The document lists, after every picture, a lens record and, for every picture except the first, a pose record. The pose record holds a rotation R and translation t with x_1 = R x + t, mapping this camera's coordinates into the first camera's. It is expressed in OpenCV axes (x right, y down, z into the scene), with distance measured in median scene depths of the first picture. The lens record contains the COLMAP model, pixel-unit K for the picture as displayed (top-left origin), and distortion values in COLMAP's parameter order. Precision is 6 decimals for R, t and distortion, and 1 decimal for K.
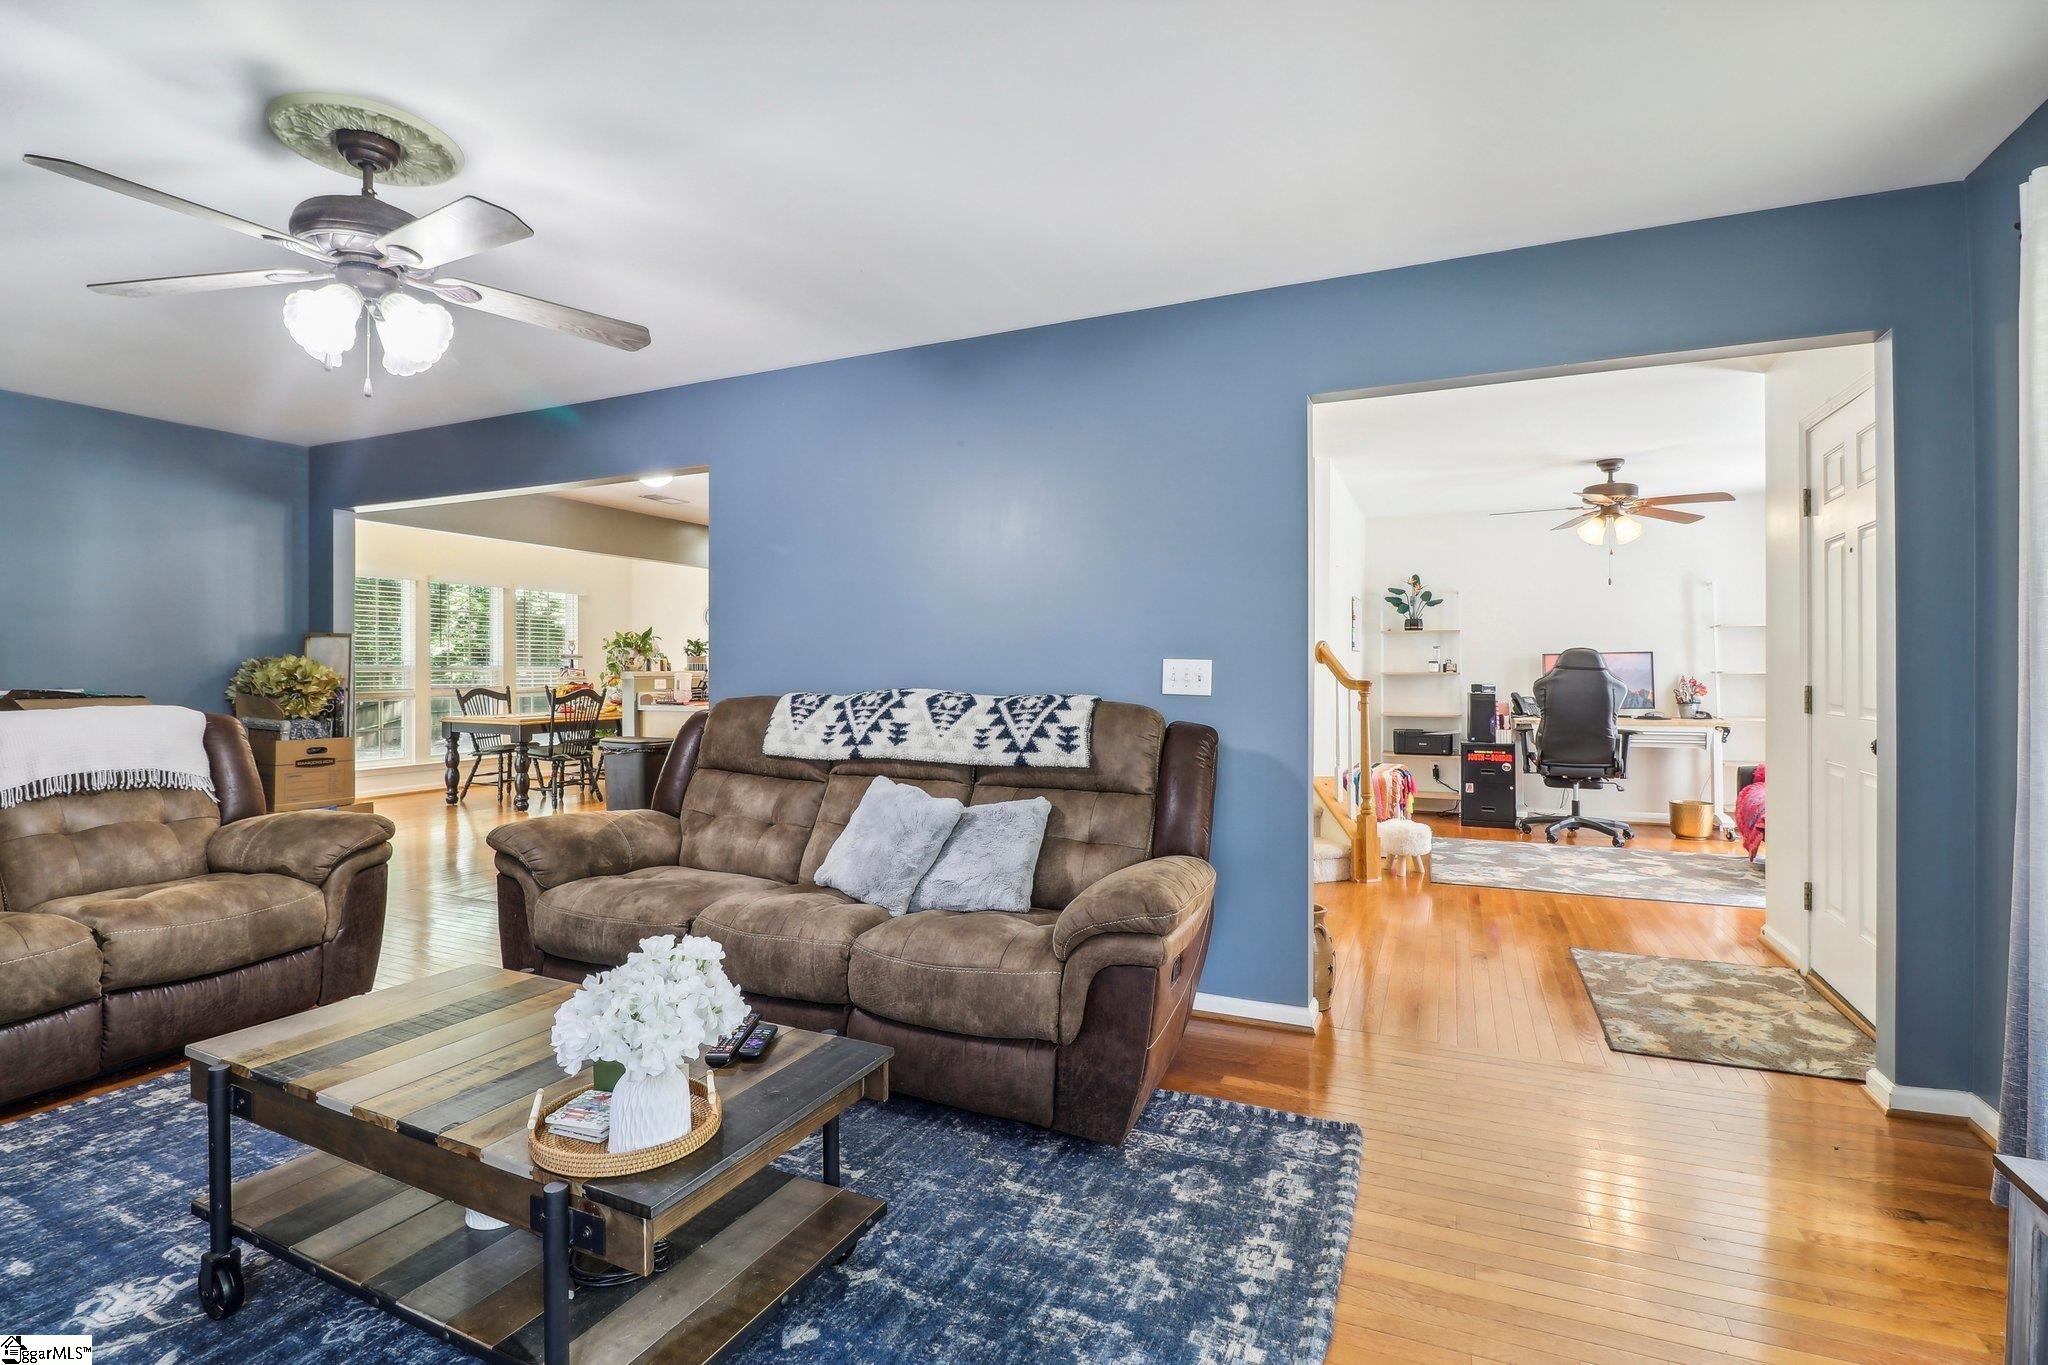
lens RADIAL K [[957.0, 0, 990.5], [0, 957.0, 671.8], [0, 0, 1]] dist [-0.004273, -0.004279]
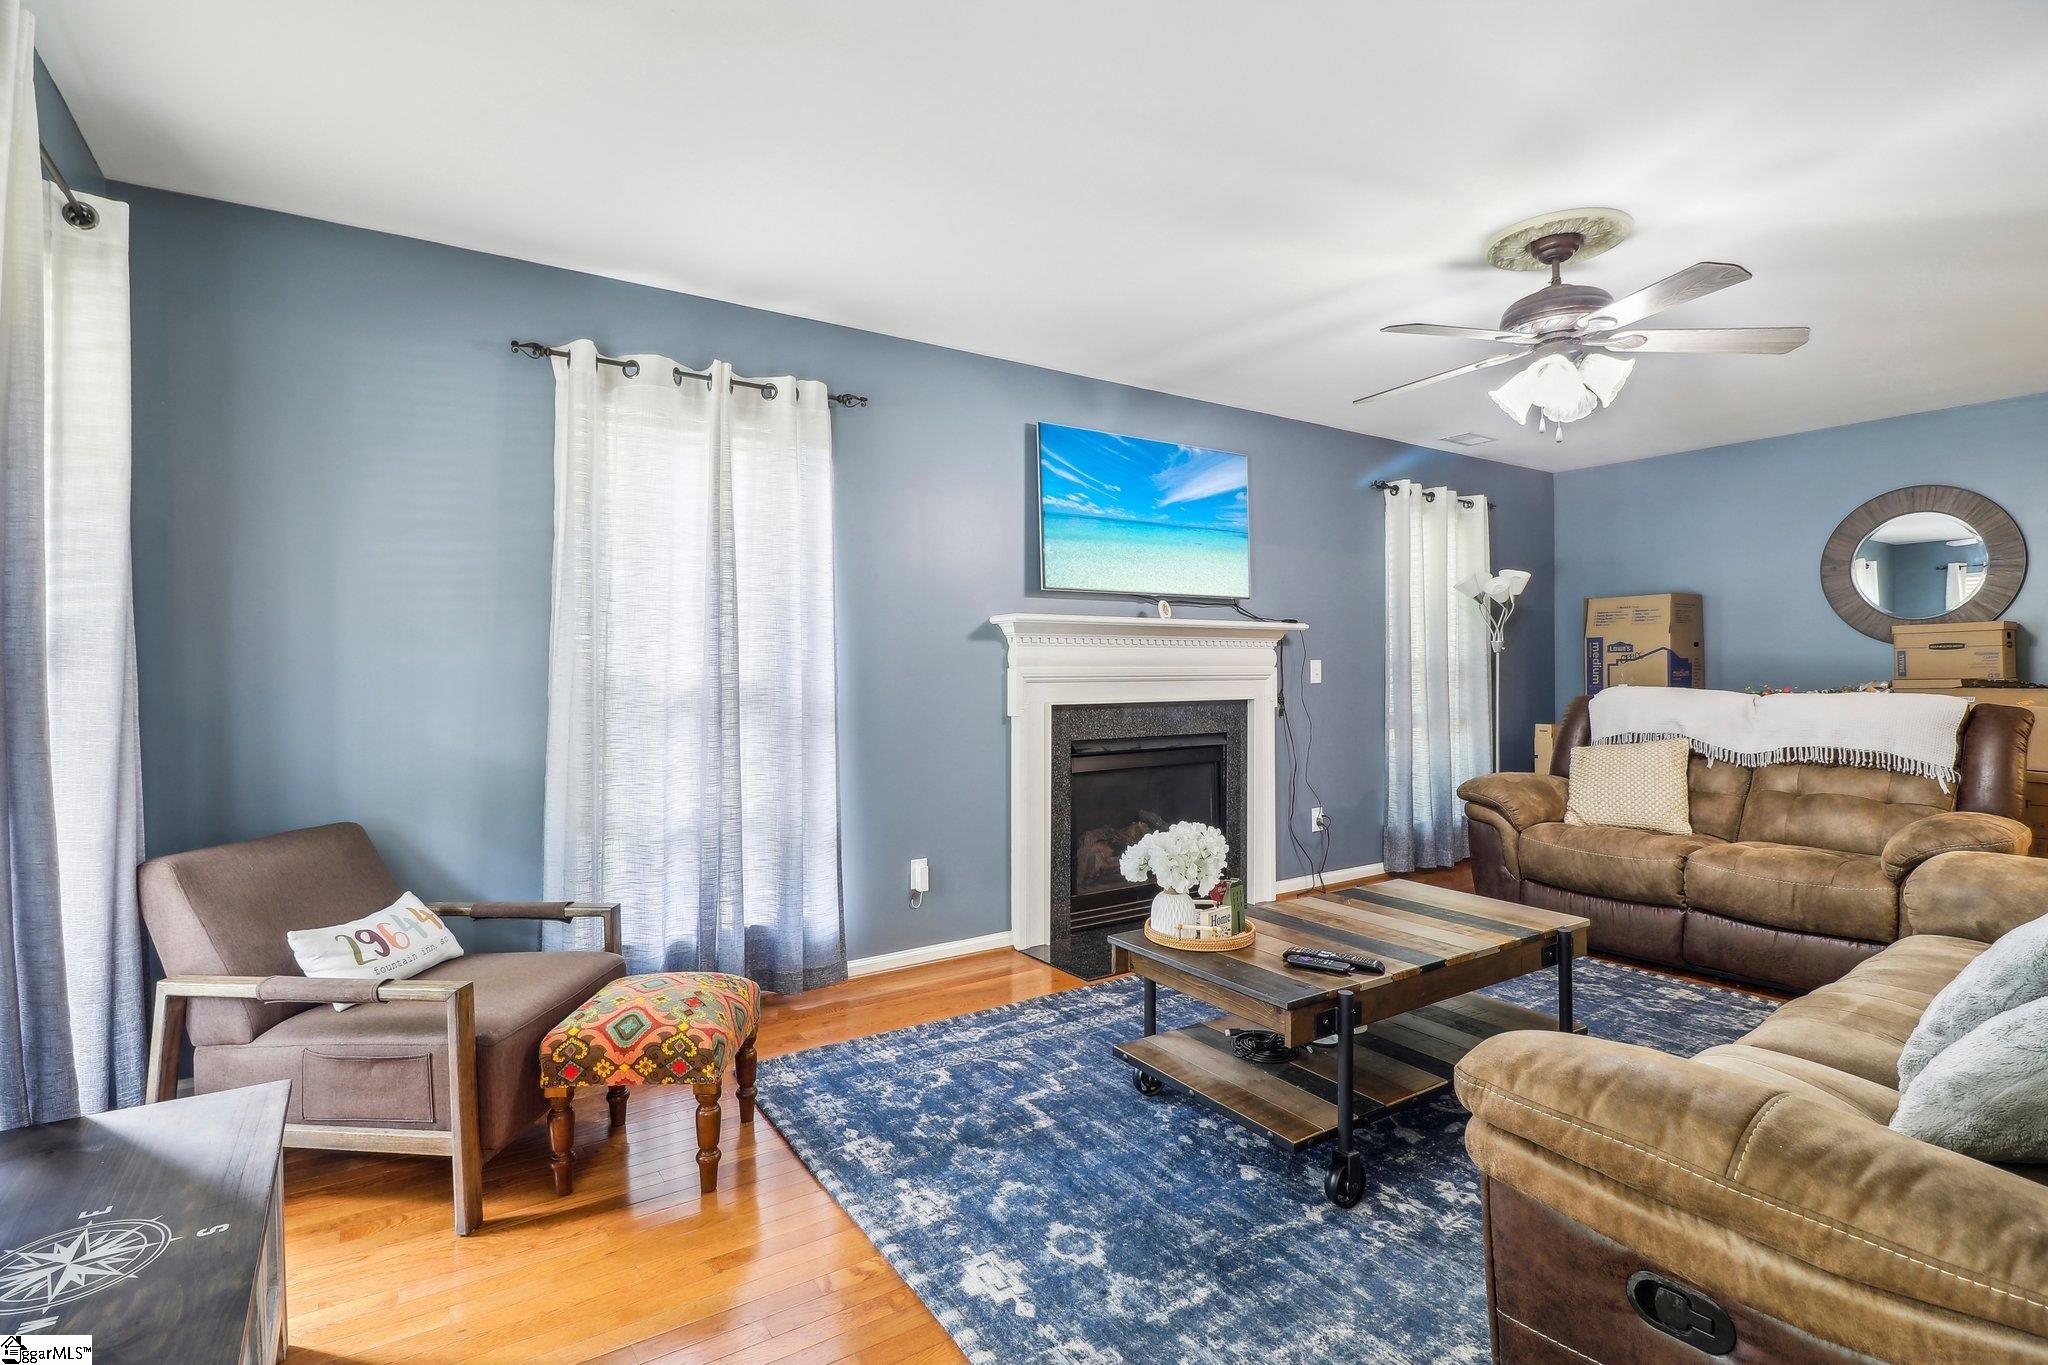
lens RADIAL K [[957.0, 0, 1026.9], [0, 957.0, 667.8], [0, 0, 1]] dist [-0.004273, -0.004279]
pose [[-0.502585, 0.000159, -0.864528, 0.706052], [0.001682, 0.999998, -0.000794, 0.008177], [0.864526, -0.001853, -0.502584, 0.918328]]
